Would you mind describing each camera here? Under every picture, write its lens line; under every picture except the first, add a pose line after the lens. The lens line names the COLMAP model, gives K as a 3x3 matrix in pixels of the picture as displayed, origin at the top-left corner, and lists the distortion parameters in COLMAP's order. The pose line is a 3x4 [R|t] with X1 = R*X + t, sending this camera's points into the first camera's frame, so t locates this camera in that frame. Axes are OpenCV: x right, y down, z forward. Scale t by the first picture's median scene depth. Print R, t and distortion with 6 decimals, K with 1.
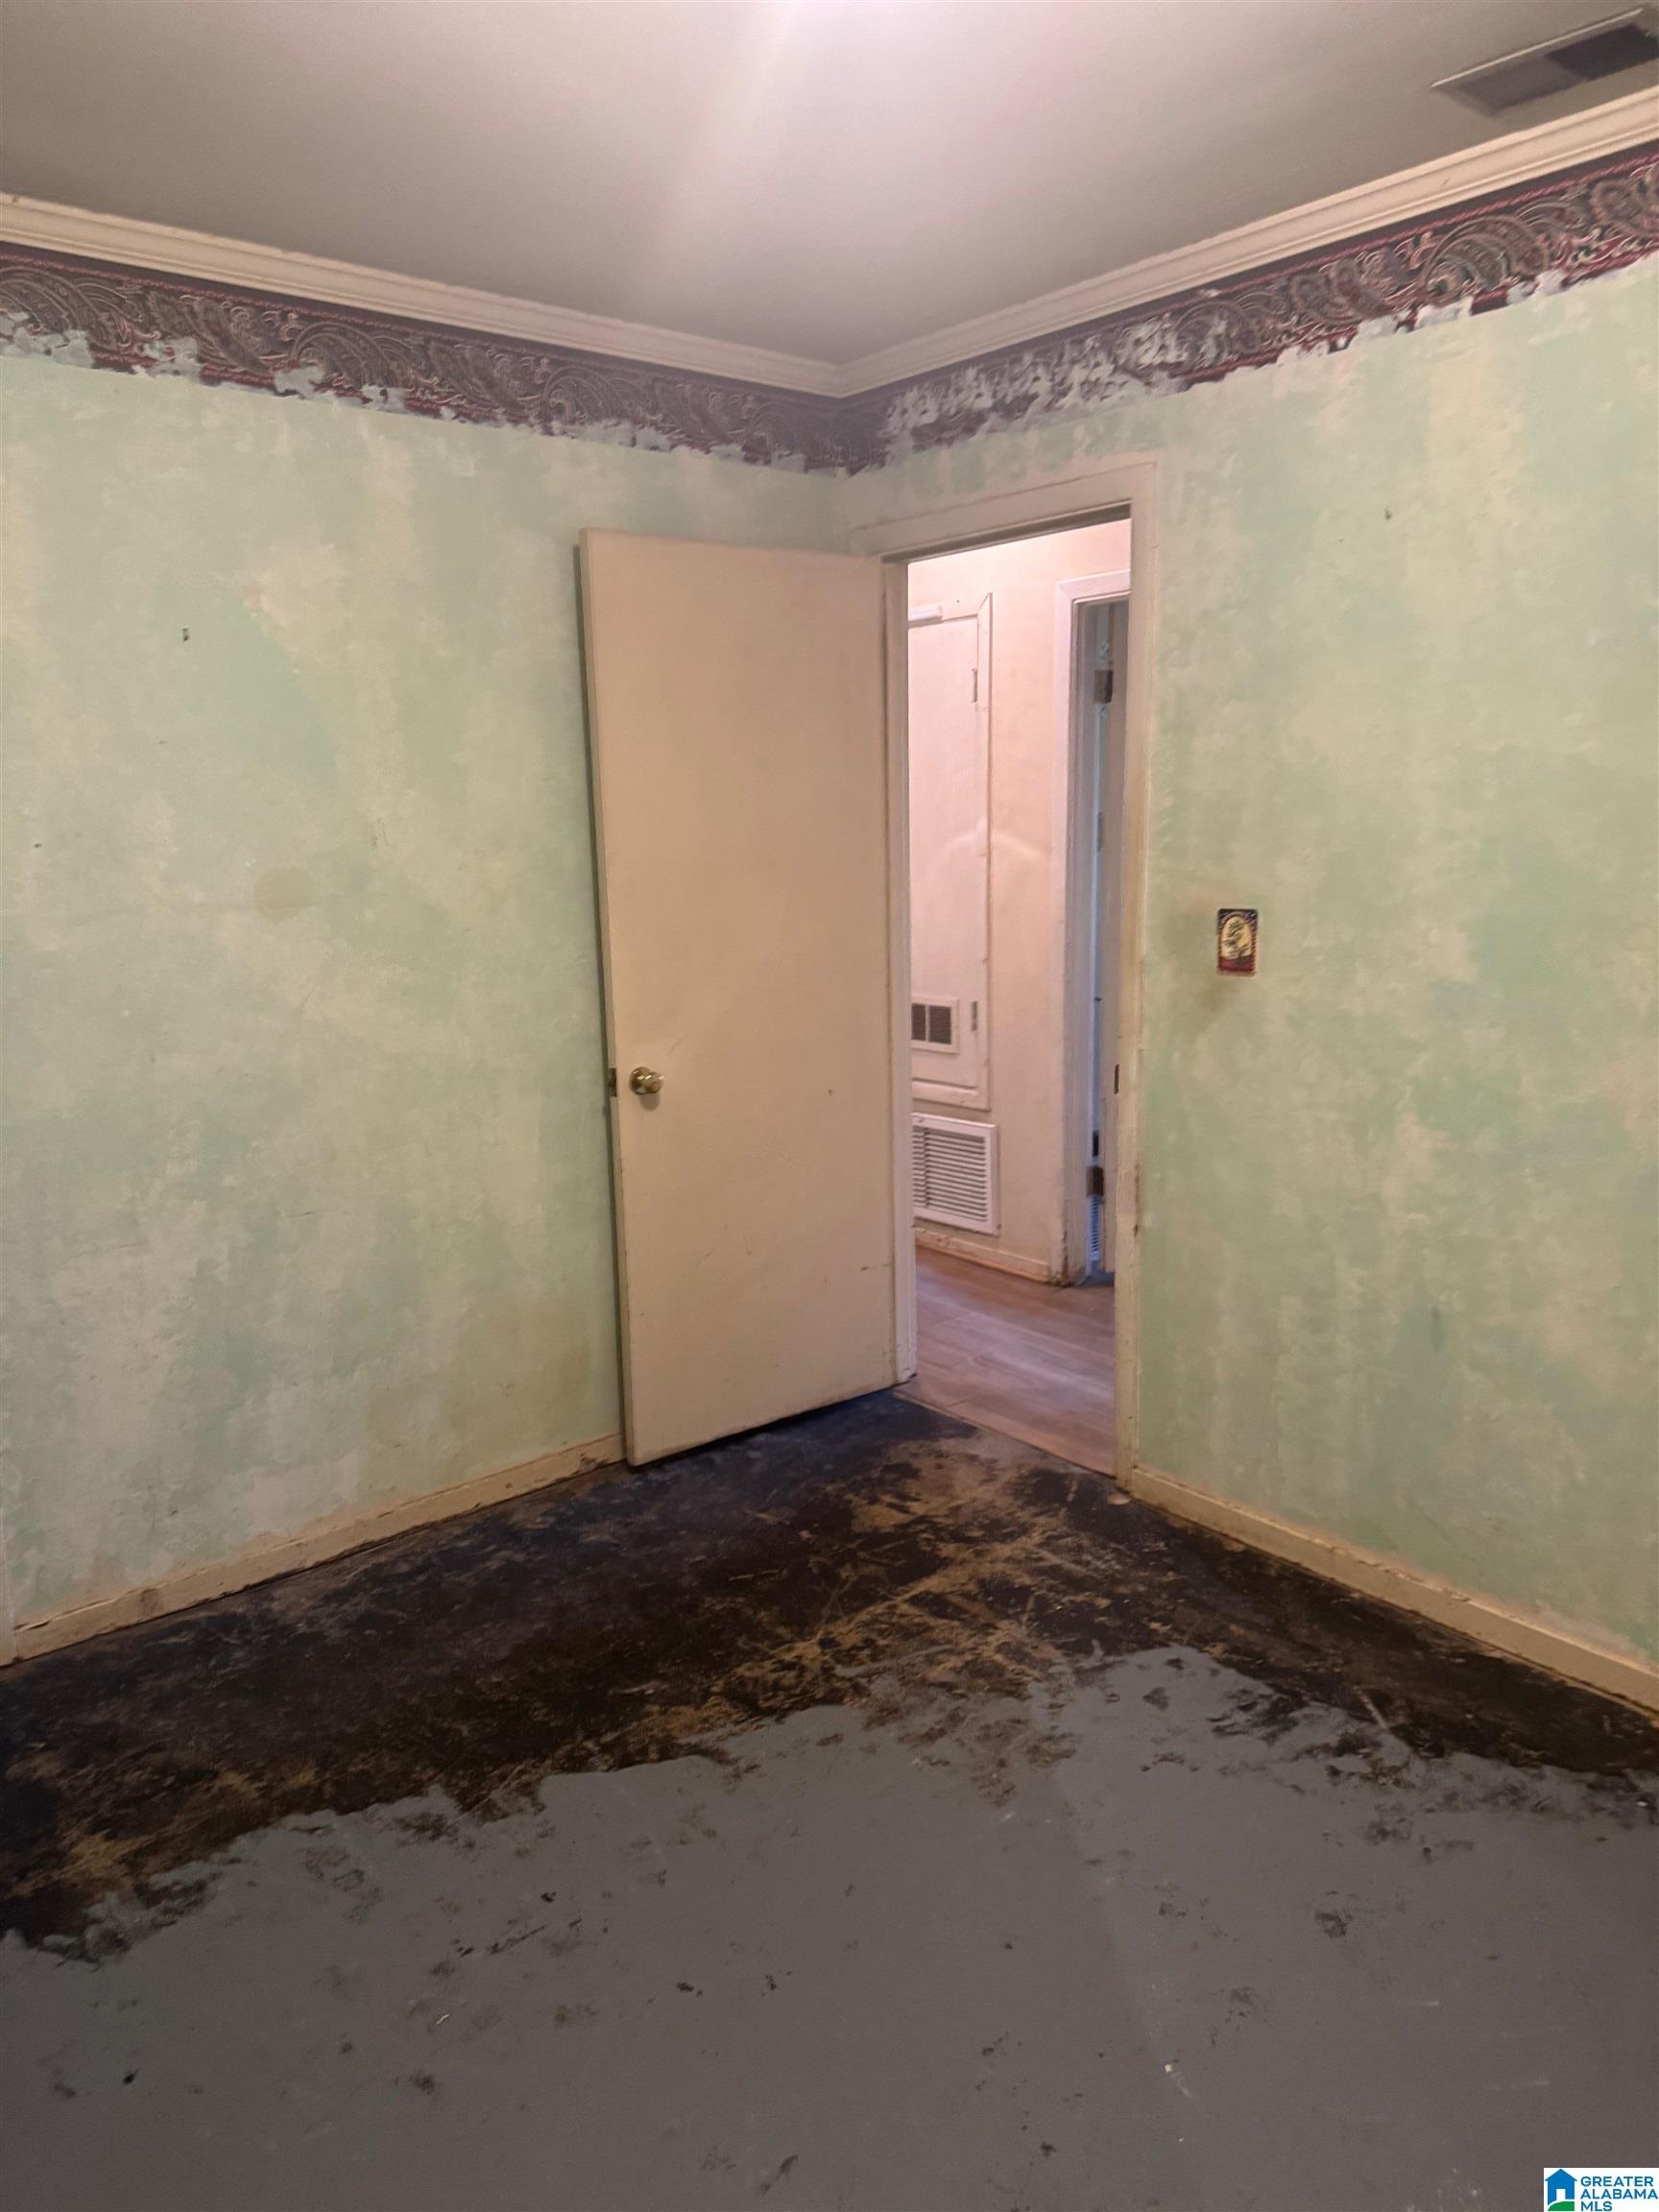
lens RADIAL K [[1550.5, 0, 833.7], [0, 1550.5, 1110.2], [0, 0, 1]] dist [0.057495, -0.073385]
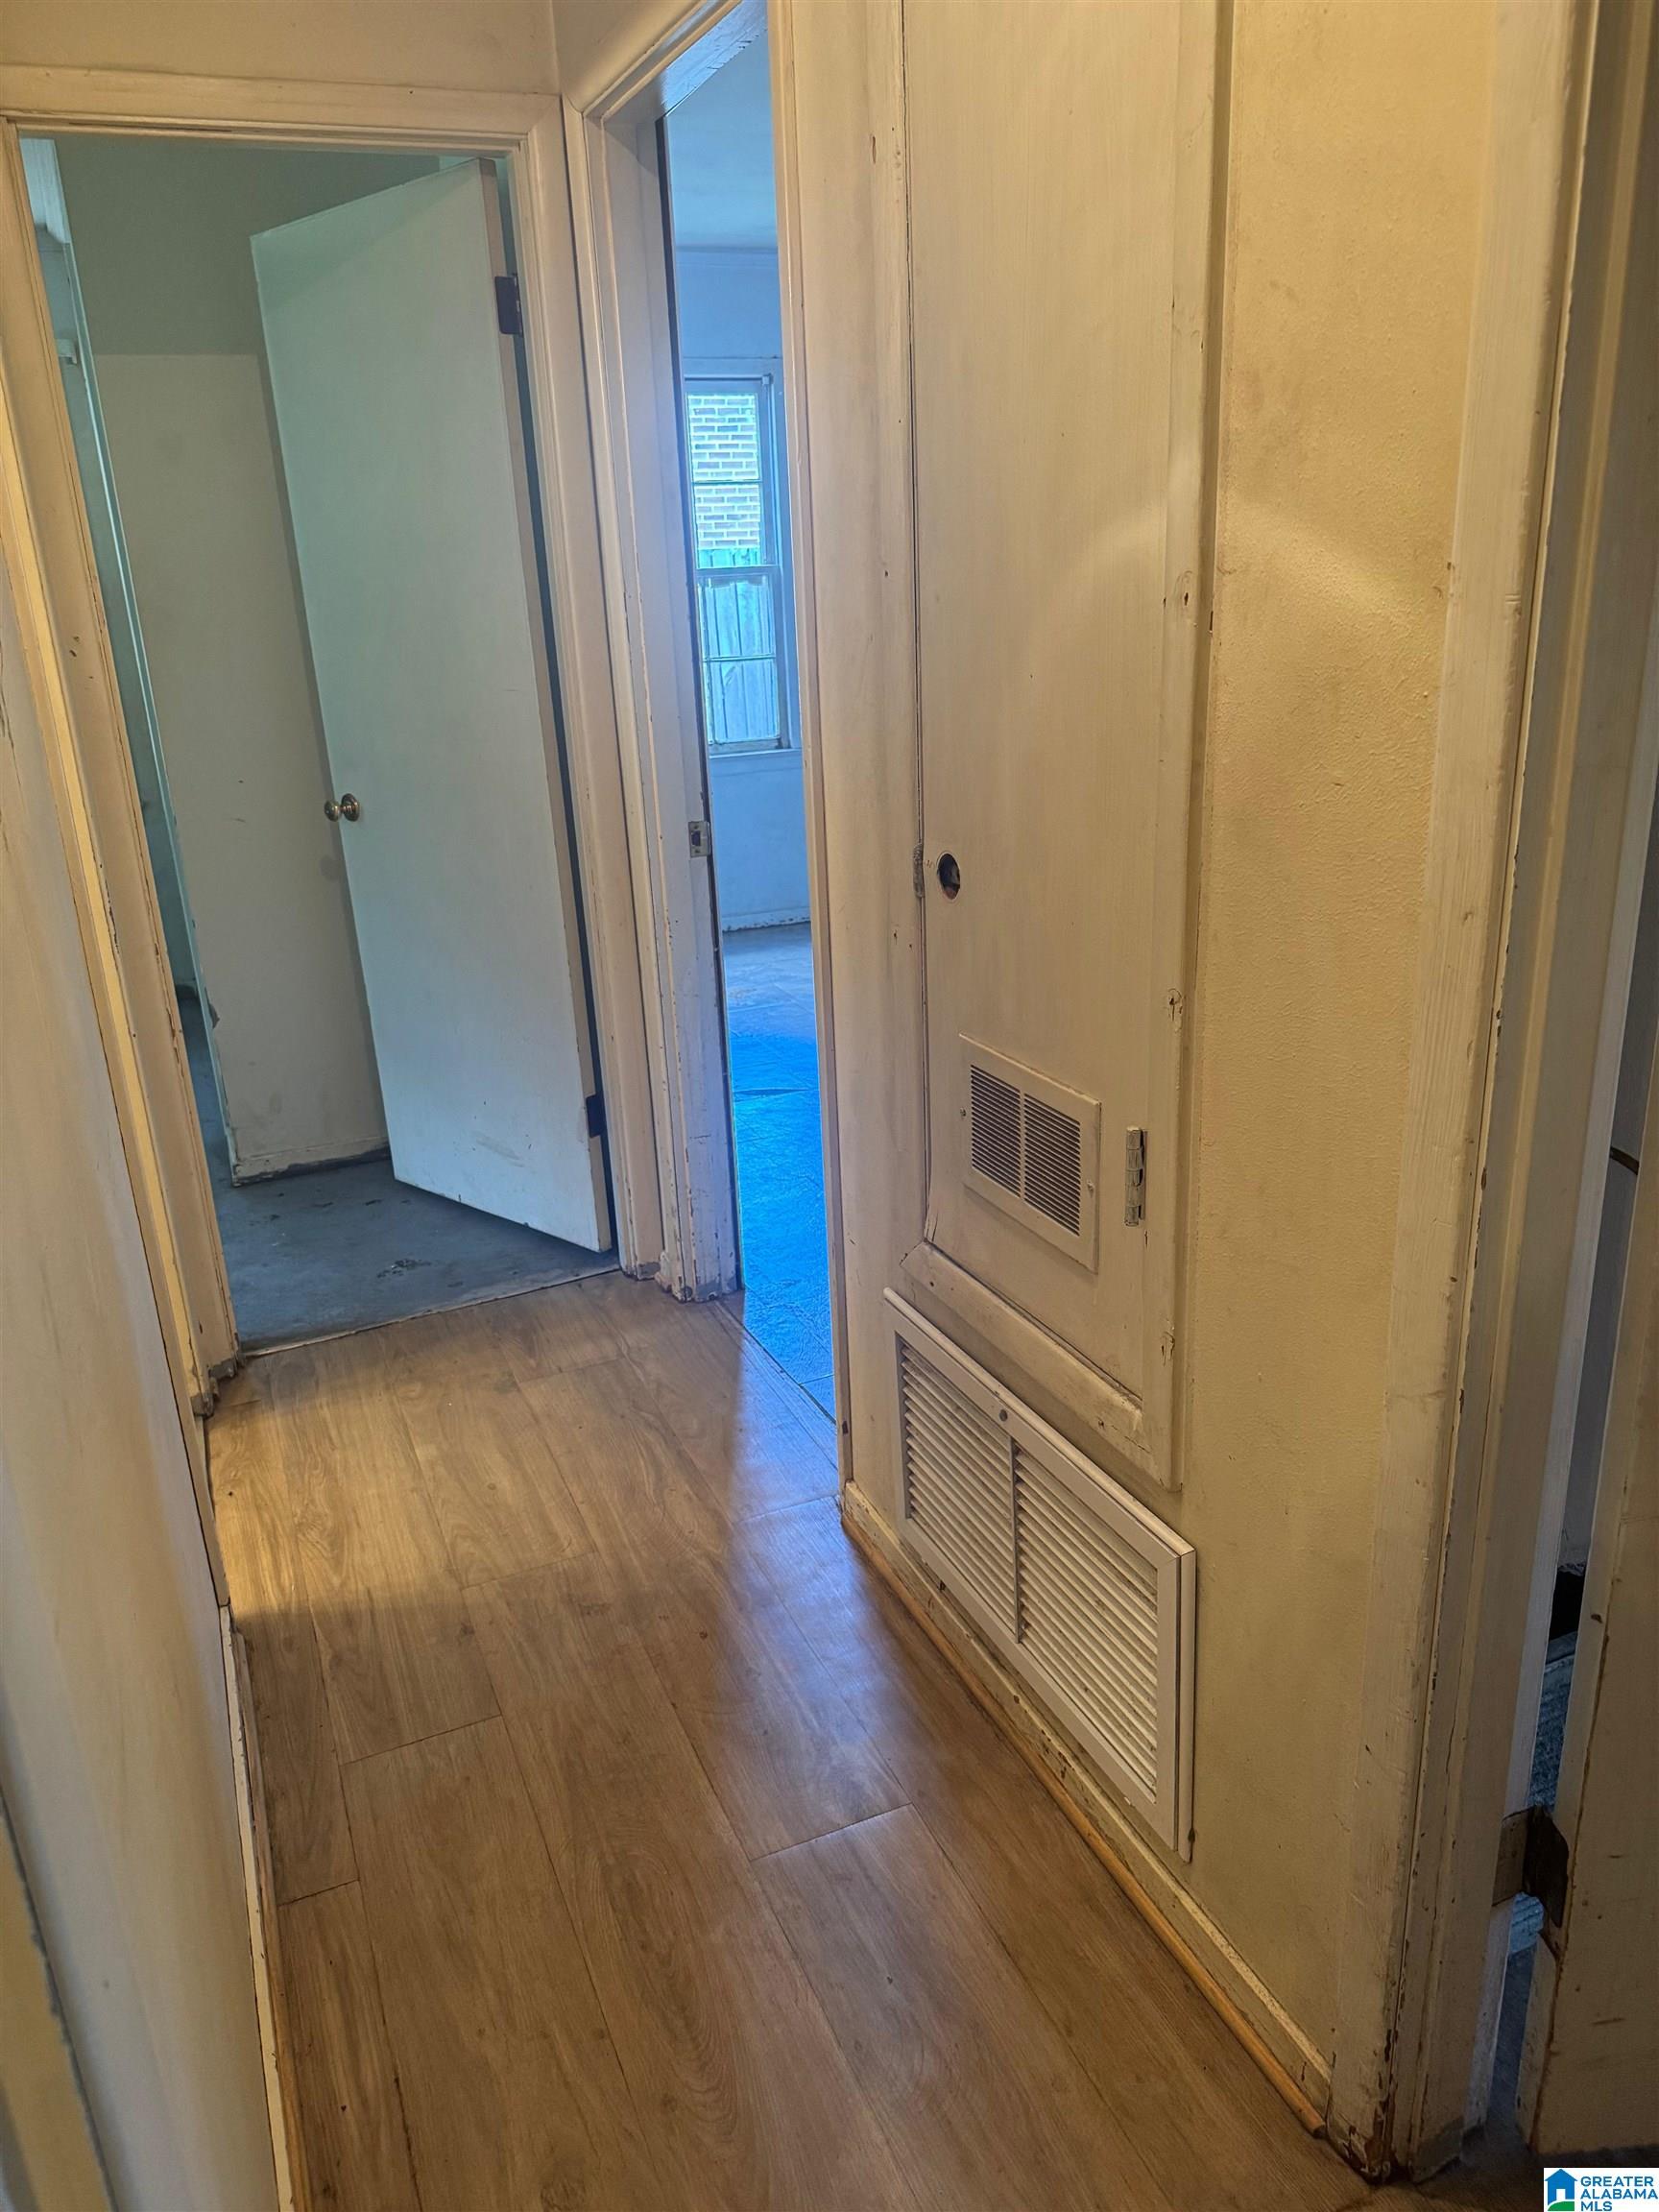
lens RADIAL K [[1550.5, 0, 818.0], [0, 1550.5, 1098.3], [0, 0, 1]] dist [0.057495, -0.073385]
pose [[0.955851, 0.075582, -0.283964, 0.116410], [-0.029897, 0.986354, 0.161901, -0.122563], [0.292326, -0.146263, 0.945068, 0.723016]]
